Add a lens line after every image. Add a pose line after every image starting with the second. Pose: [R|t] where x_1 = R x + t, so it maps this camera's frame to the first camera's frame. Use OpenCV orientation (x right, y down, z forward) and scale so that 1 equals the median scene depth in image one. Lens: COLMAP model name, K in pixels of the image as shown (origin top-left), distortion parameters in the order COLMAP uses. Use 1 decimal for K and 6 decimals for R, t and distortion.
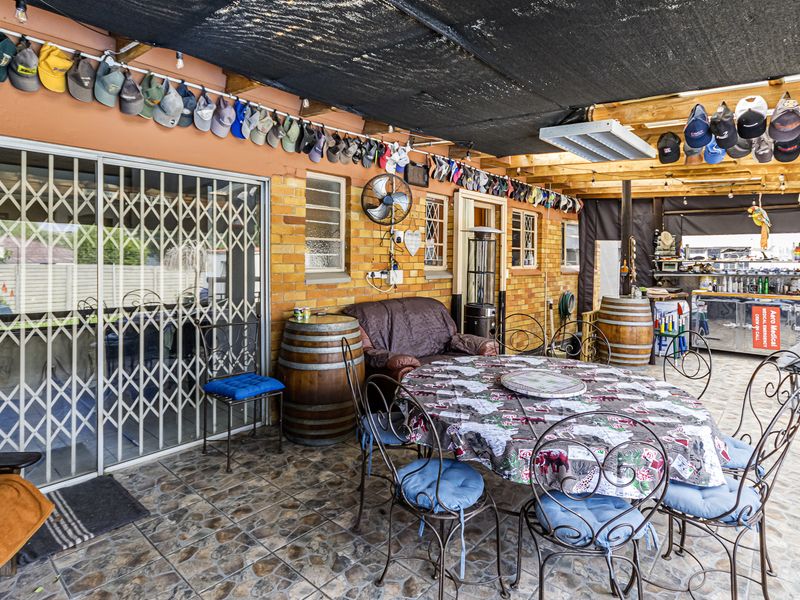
lens RADIAL K [[452.4, 0, 399.5], [0, 452.4, 269.6], [0, 0, 1]] dist [-0.018447, 0.000907]
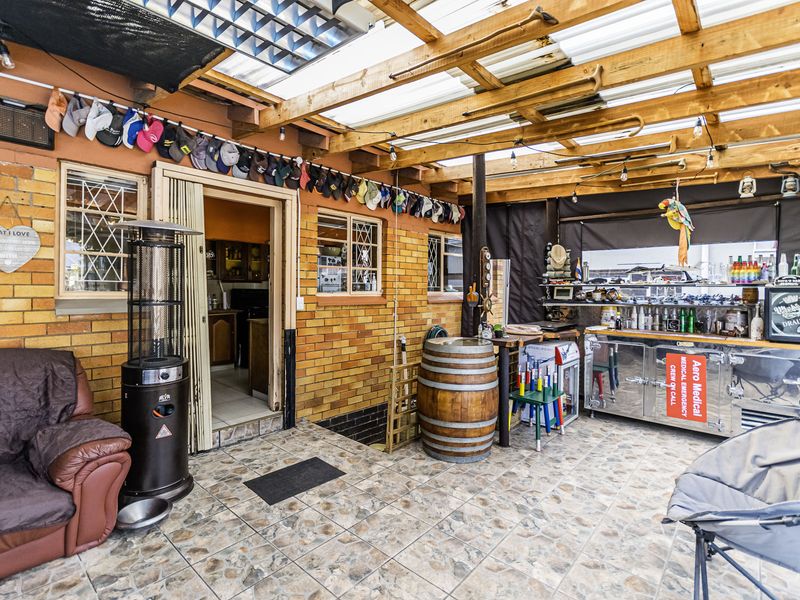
lens RADIAL K [[412.3, 0, 400.0], [0, 412.3, 300.0], [0, 0, 1]] dist [-0.002922, 0.000112]
pose [[0.999925, -0.000469, 0.012214, 0.351070], [0.000352, 0.999954, 0.009601, -0.001991], [-0.012218, -0.009596, 0.999879, 0.359571]]
